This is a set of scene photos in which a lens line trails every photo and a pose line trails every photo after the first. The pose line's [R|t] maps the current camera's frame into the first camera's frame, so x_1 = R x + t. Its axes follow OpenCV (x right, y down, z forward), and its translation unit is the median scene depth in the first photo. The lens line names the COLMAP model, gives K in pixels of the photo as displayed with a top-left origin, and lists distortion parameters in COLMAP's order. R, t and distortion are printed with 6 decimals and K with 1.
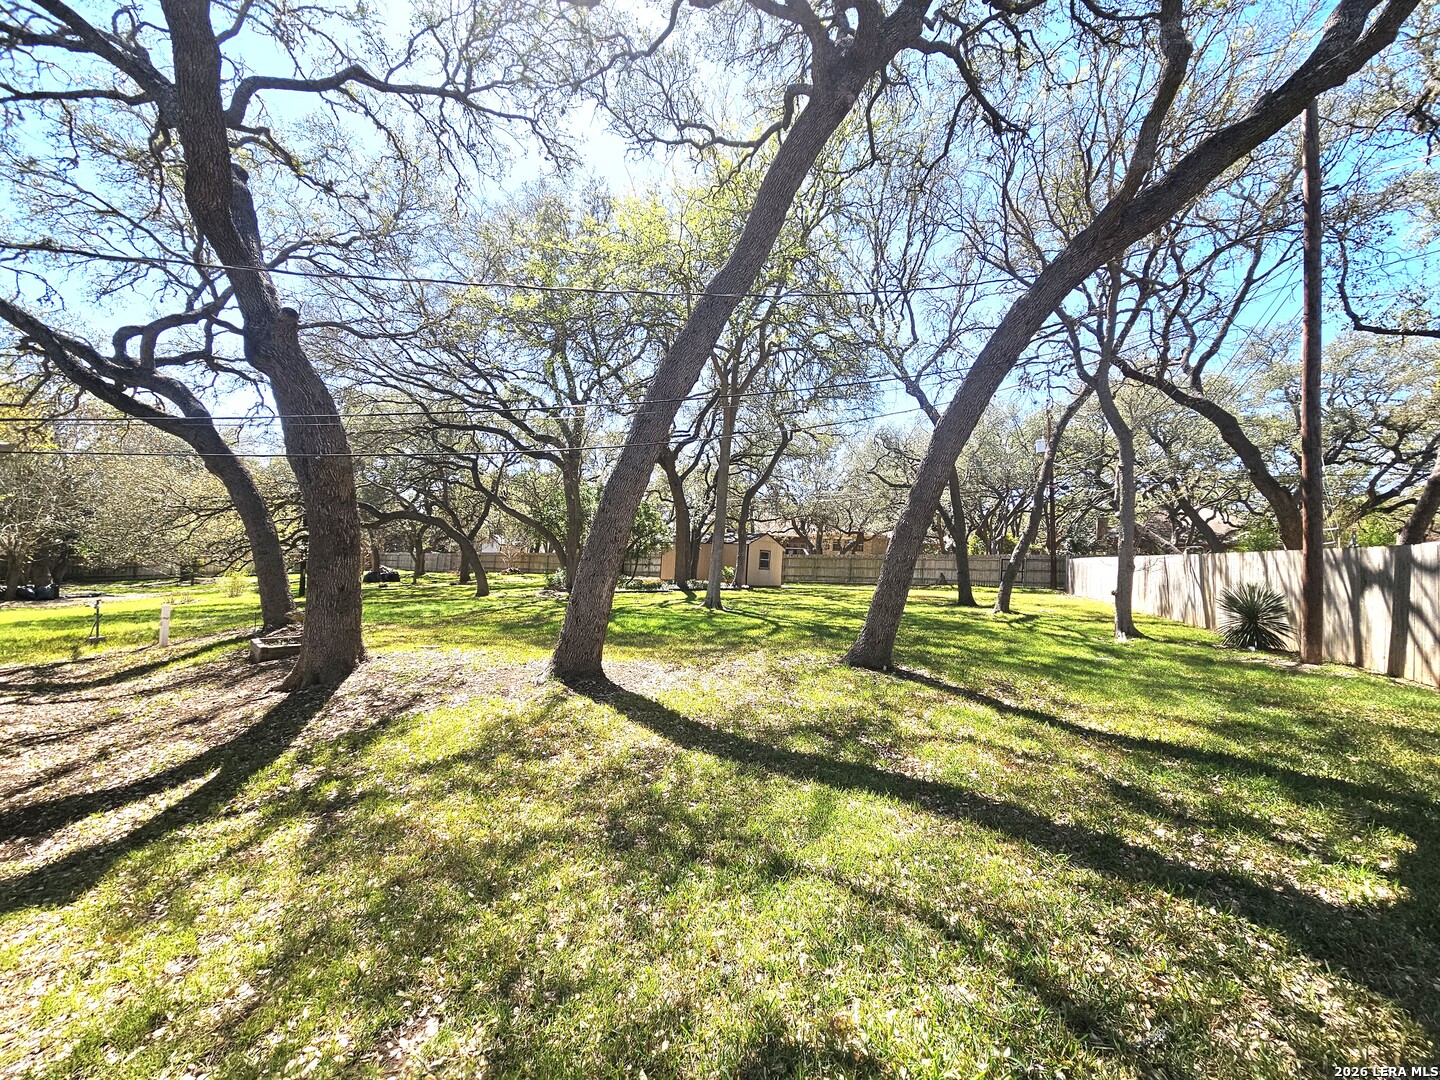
lens RADIAL K [[571.0, 0, 723.7], [0, 571.0, 541.1], [0, 0, 1]] dist [0.001424, 0.000032]
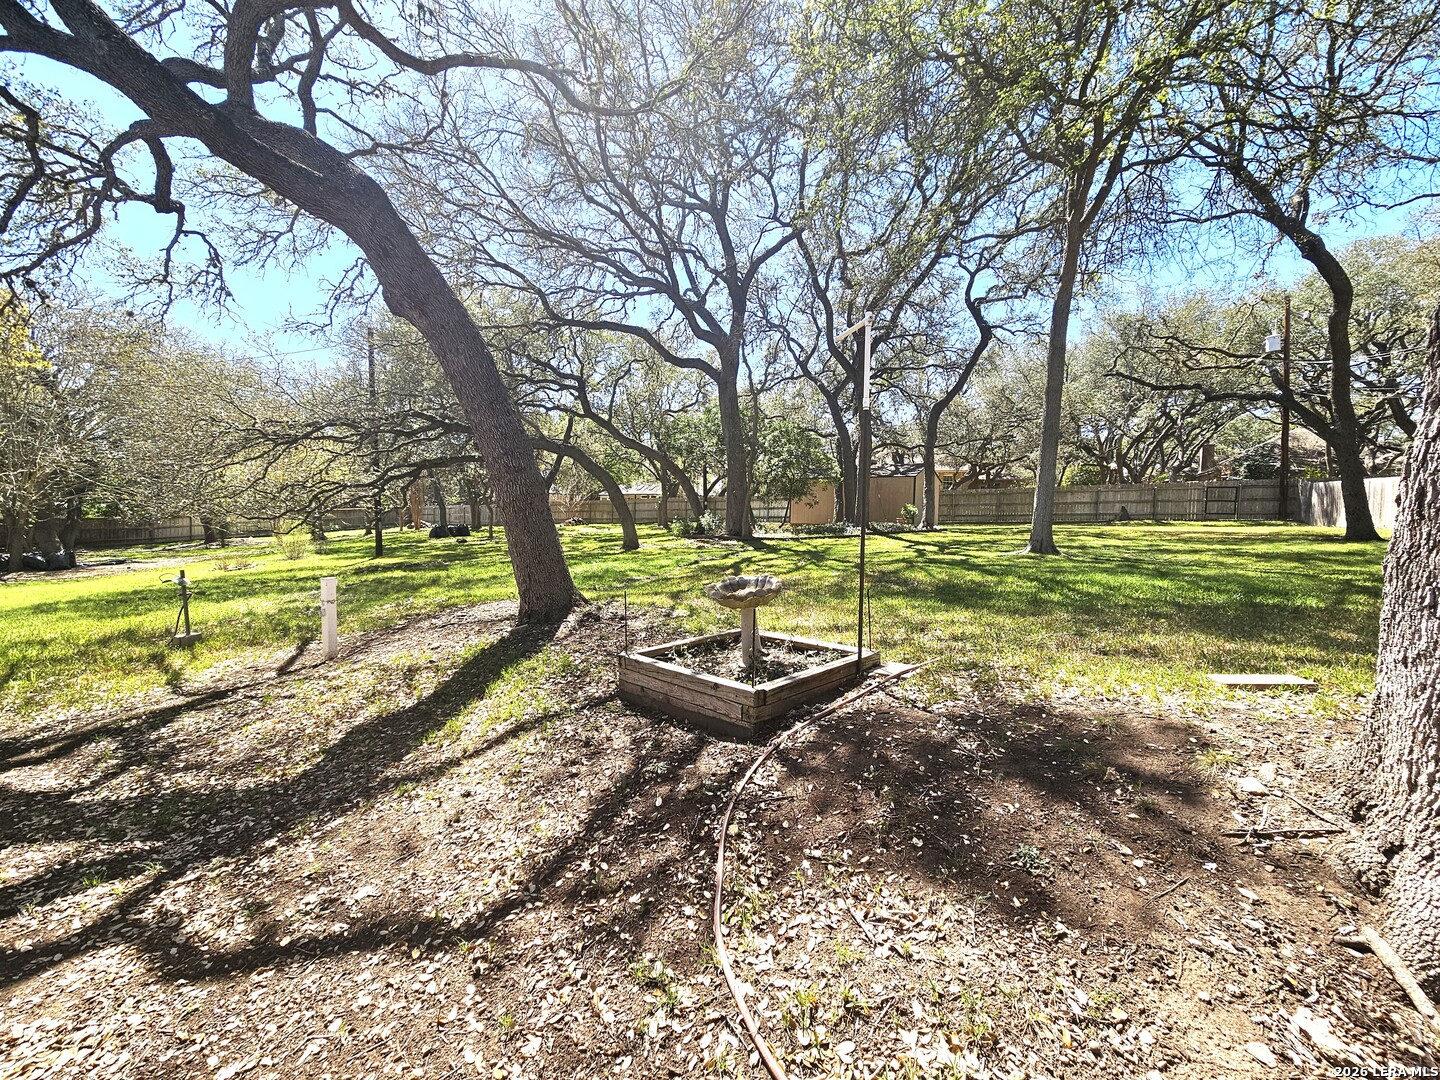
lens RADIAL K [[571.0, 0, 716.3], [0, 571.0, 540.2], [0, 0, 1]] dist [0.001424, 0.000032]
pose [[0.999579, -0.028897, -0.002479, -0.288587], [0.029003, 0.995763, 0.087262, 0.020500], [-0.000053, -0.087297, 0.996182, 0.225542]]
